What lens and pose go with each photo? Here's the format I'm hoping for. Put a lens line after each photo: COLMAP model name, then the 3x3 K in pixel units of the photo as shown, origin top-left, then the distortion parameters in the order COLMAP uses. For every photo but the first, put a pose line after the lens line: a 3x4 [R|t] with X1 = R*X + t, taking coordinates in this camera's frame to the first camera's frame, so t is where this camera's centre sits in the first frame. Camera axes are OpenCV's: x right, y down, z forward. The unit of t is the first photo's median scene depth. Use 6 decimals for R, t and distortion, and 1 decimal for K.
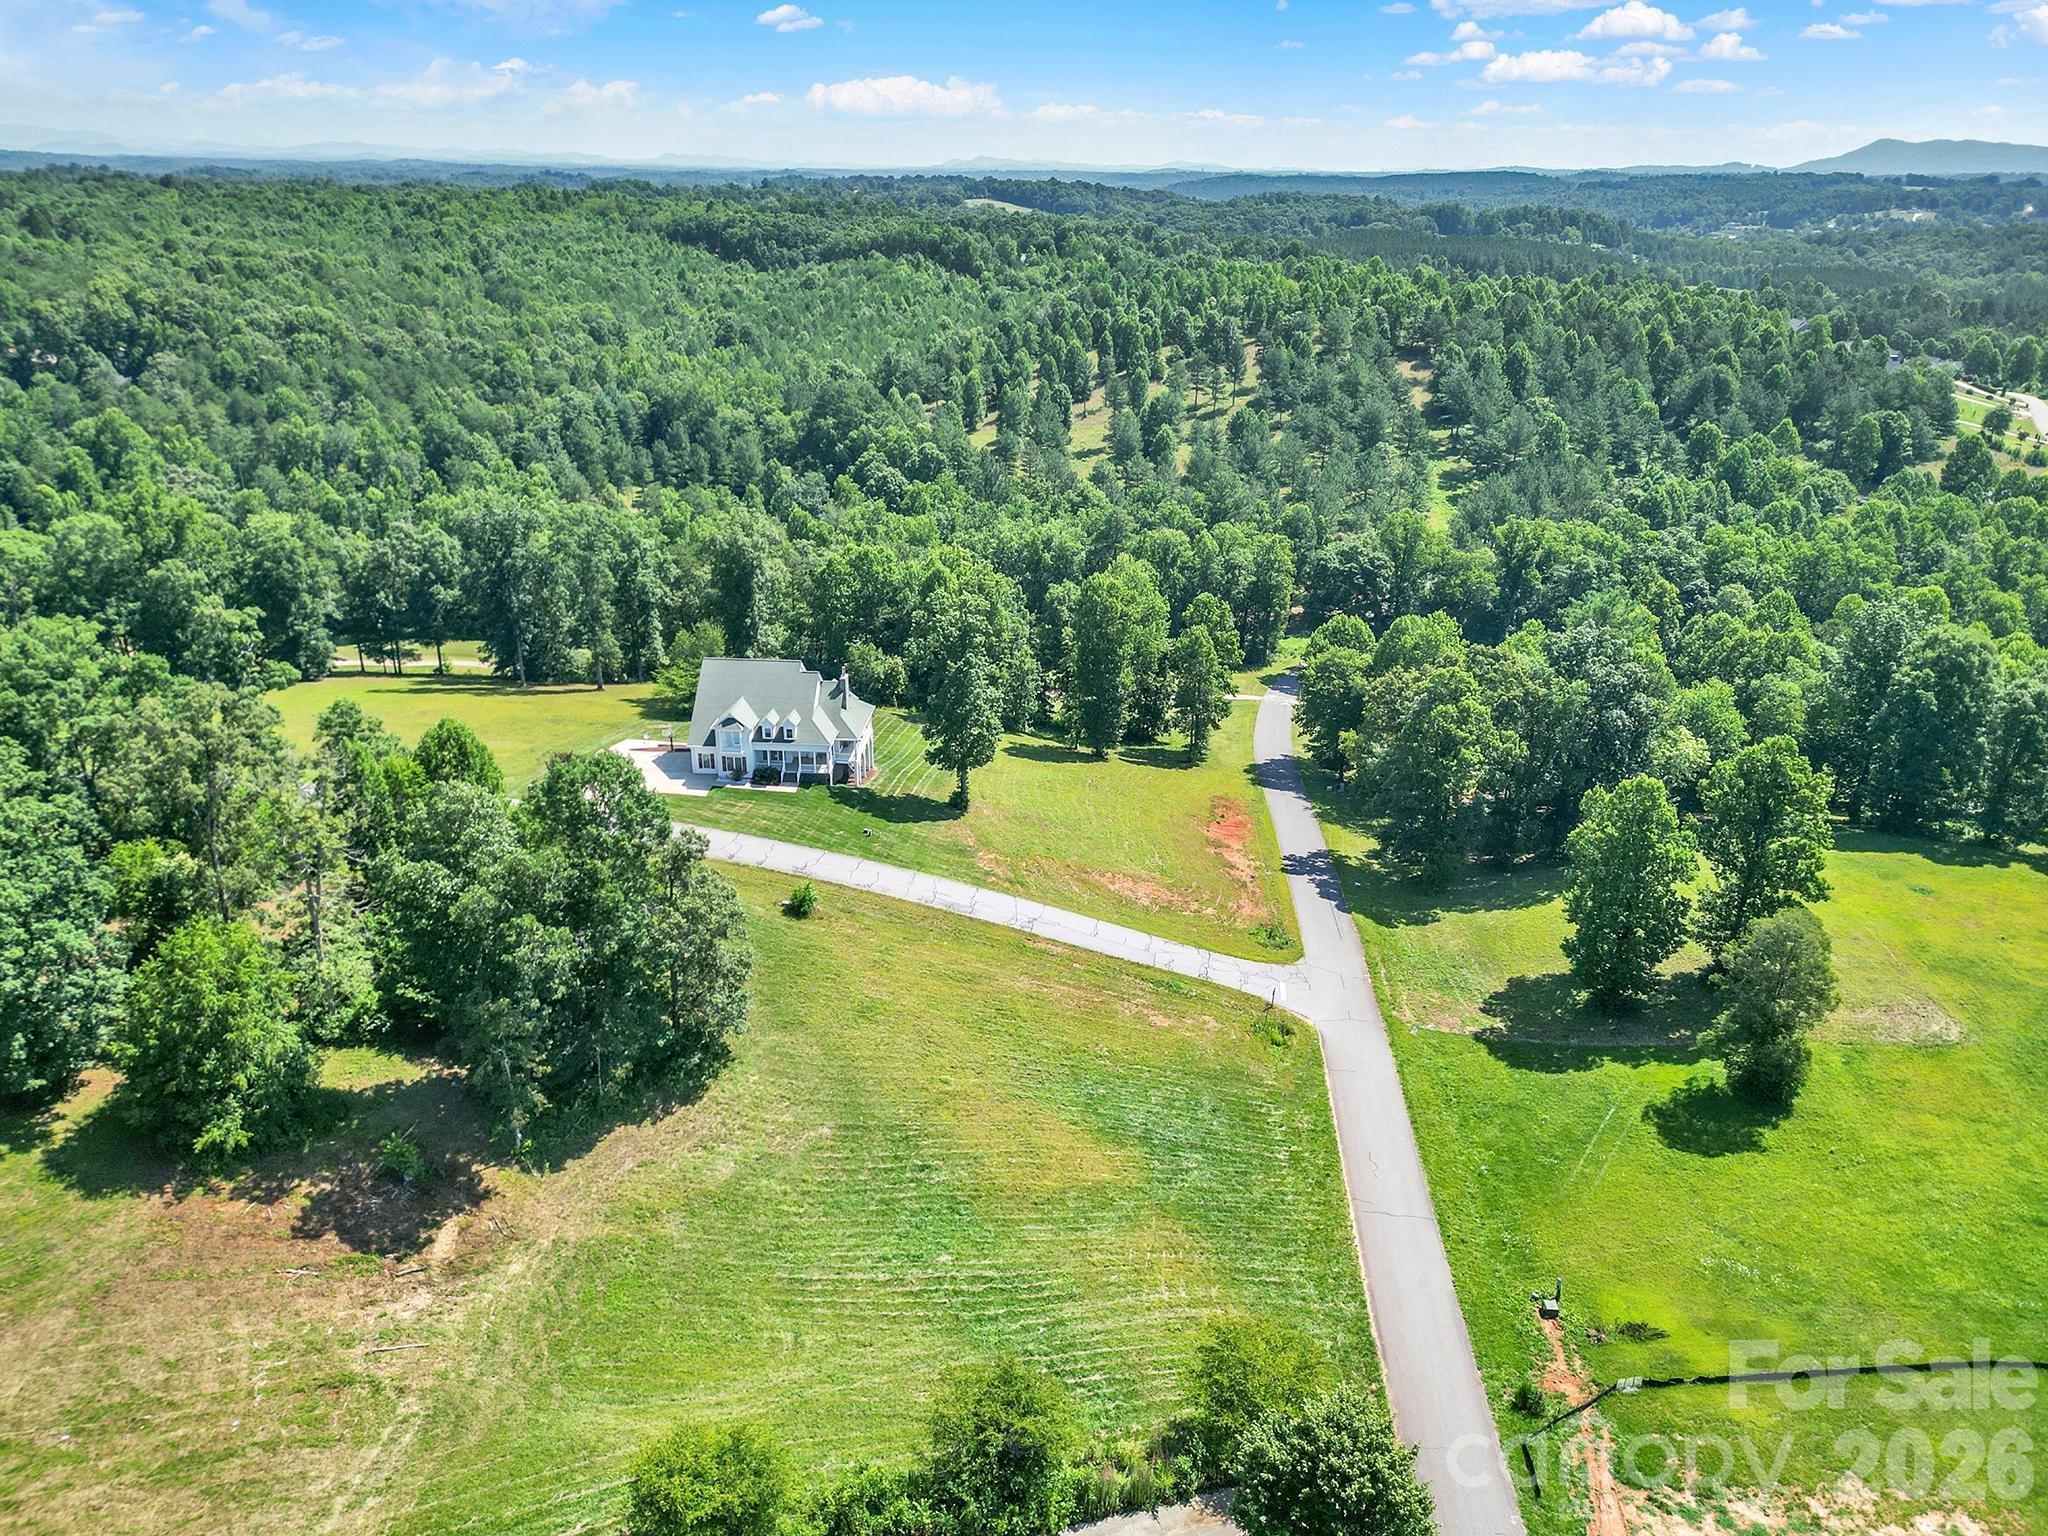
lens RADIAL K [[1451.2, 0, 1022.9], [0, 1451.2, 779.8], [0, 0, 1]] dist [0.110535, -0.143432]
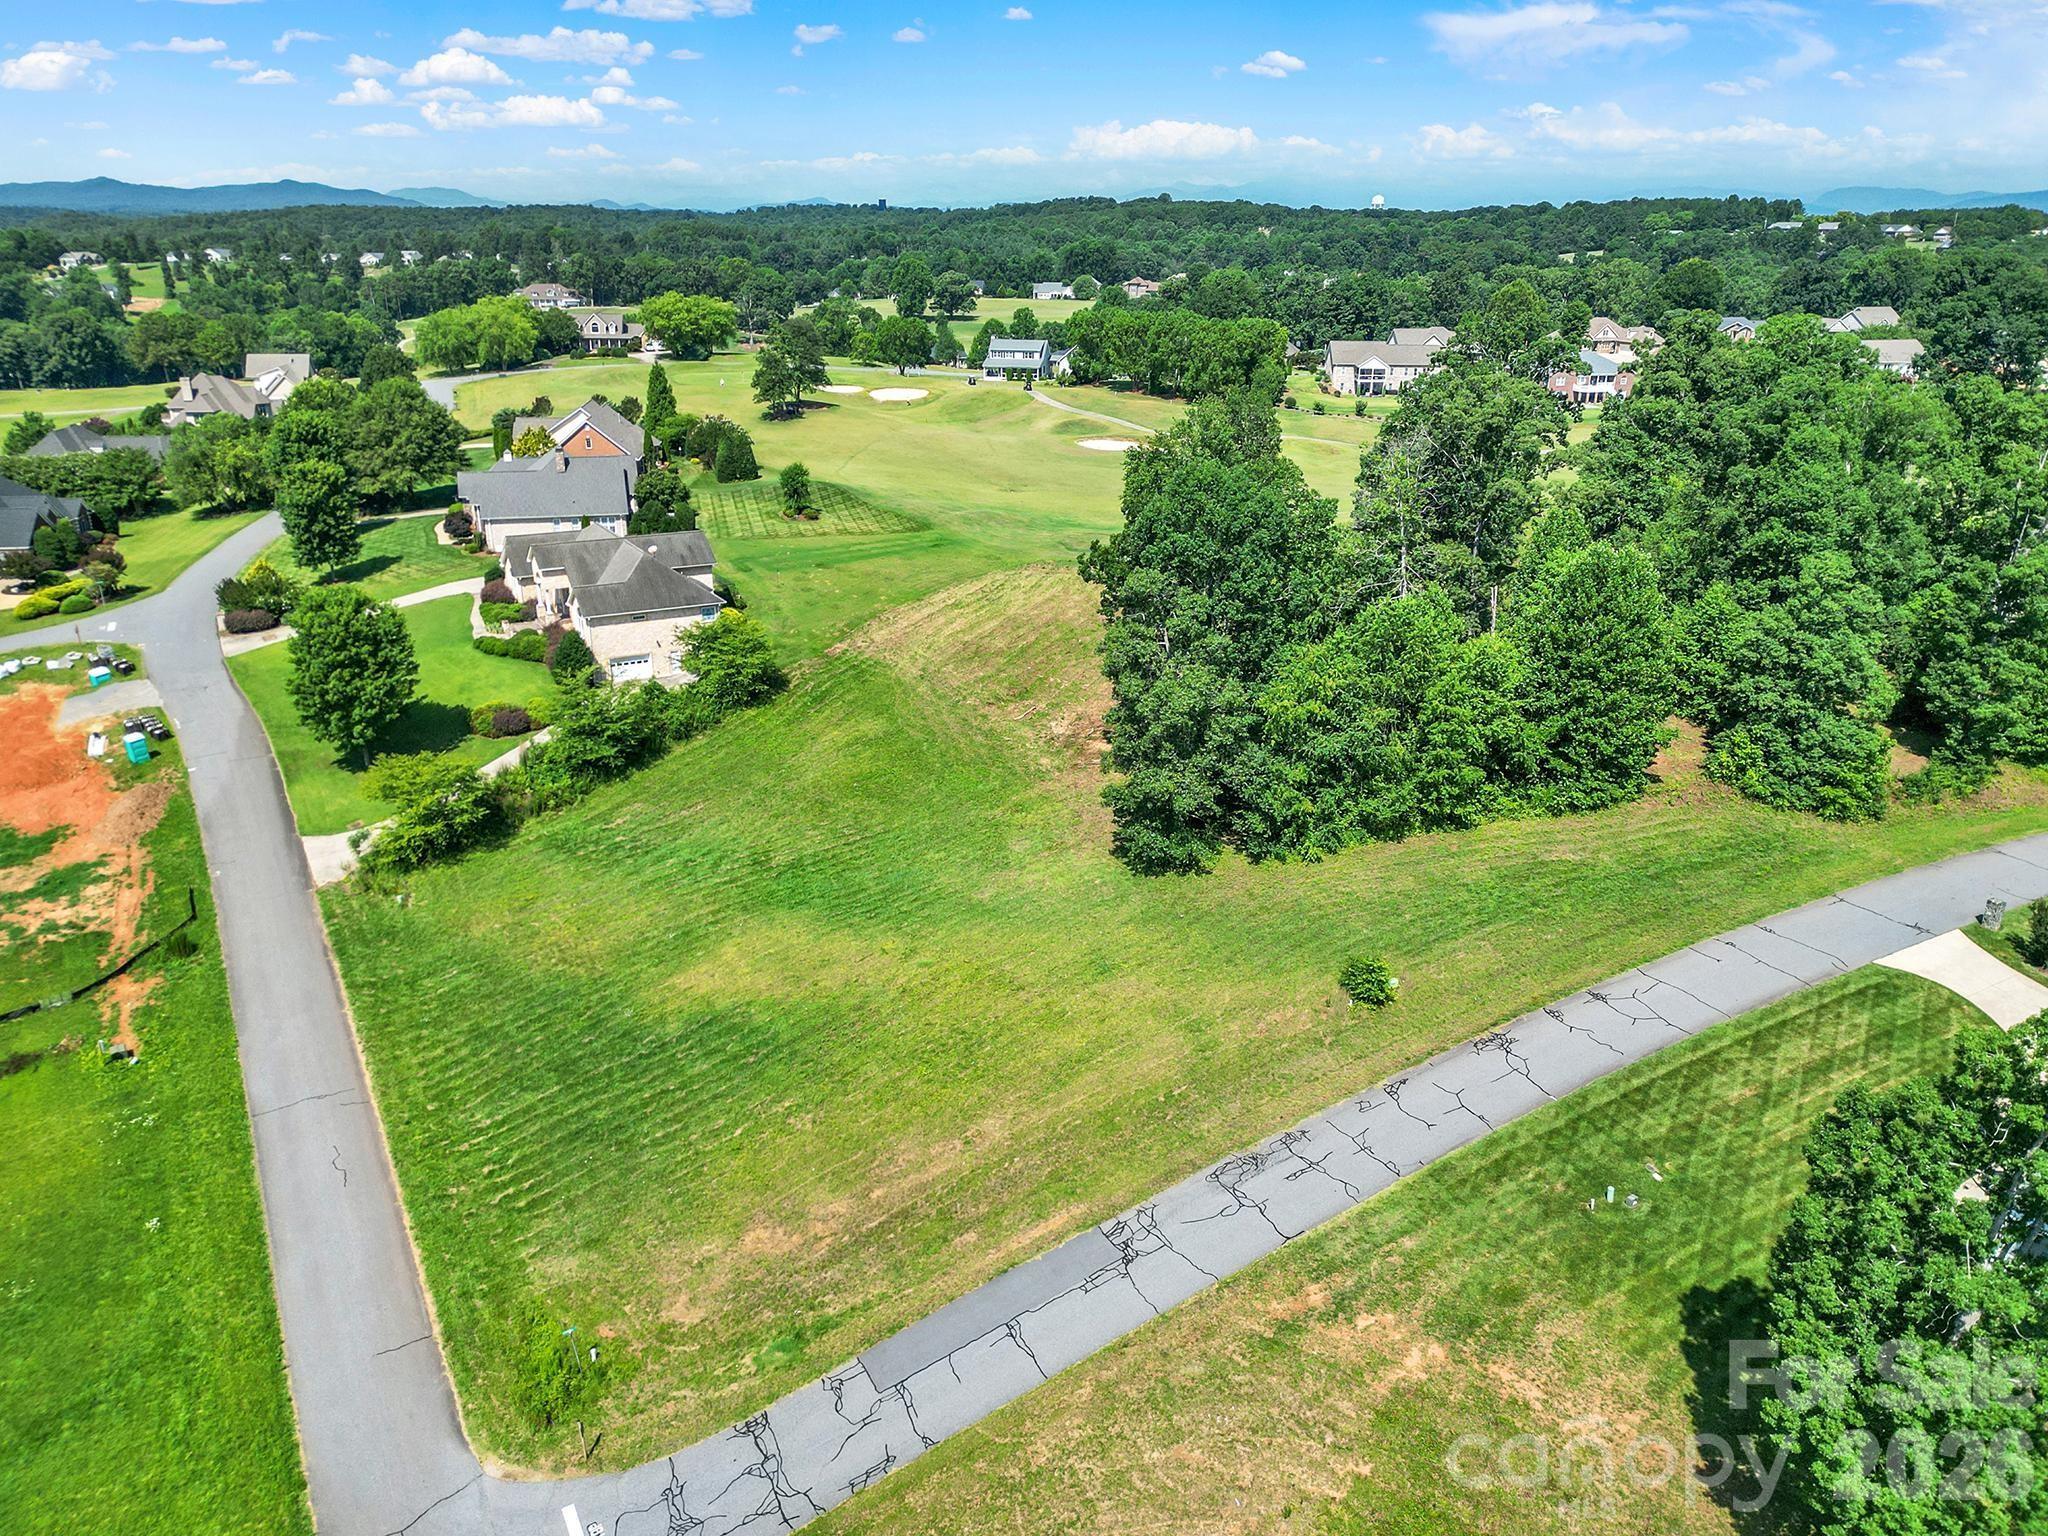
lens RADIAL K [[1457.2, 0, 1022.1], [0, 1457.2, 775.6], [0, 0, 1]] dist [0.078583, -0.078718]
pose [[-0.804480, 0.194523, -0.561225, 0.377207], [-0.243777, 0.753485, 0.610600, -0.416797], [0.541650, 0.628030, -0.558743, 1.627504]]
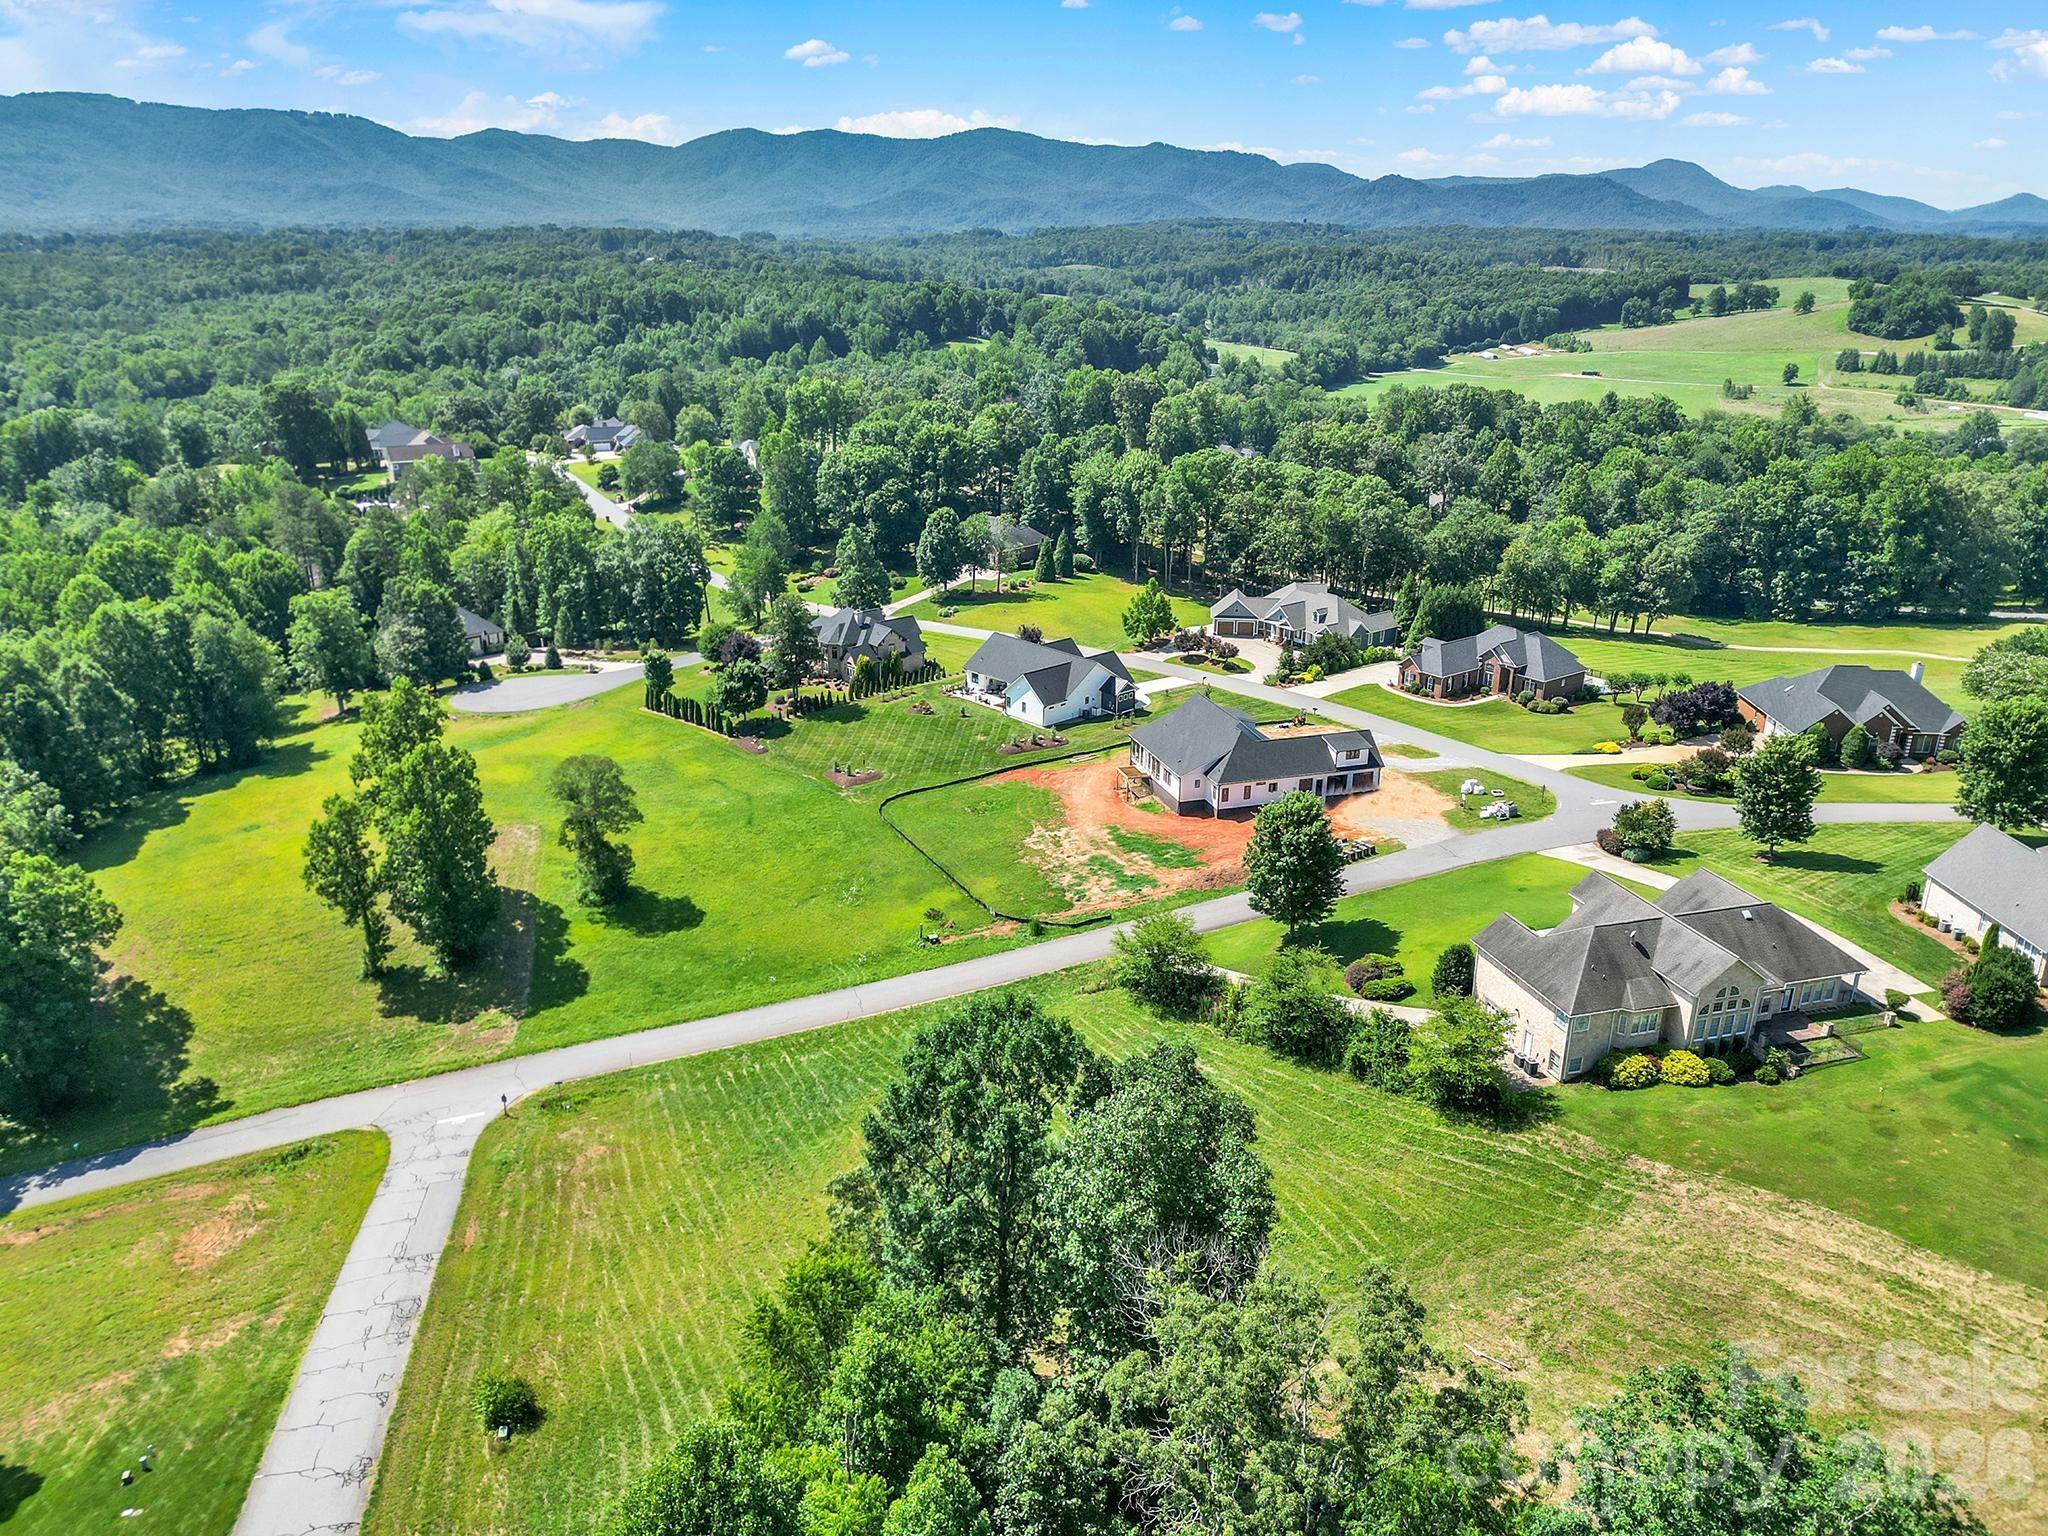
lens RADIAL K [[1452.1, 0, 1016.7], [0, 1452.1, 780.2], [0, 0, 1]] dist [0.090810, -0.108798]
pose [[-0.388058, -0.335065, 0.858570, -0.885228], [0.348257, 0.809195, 0.473202, -0.442312], [-0.853304, 0.482633, -0.197326, 1.110772]]
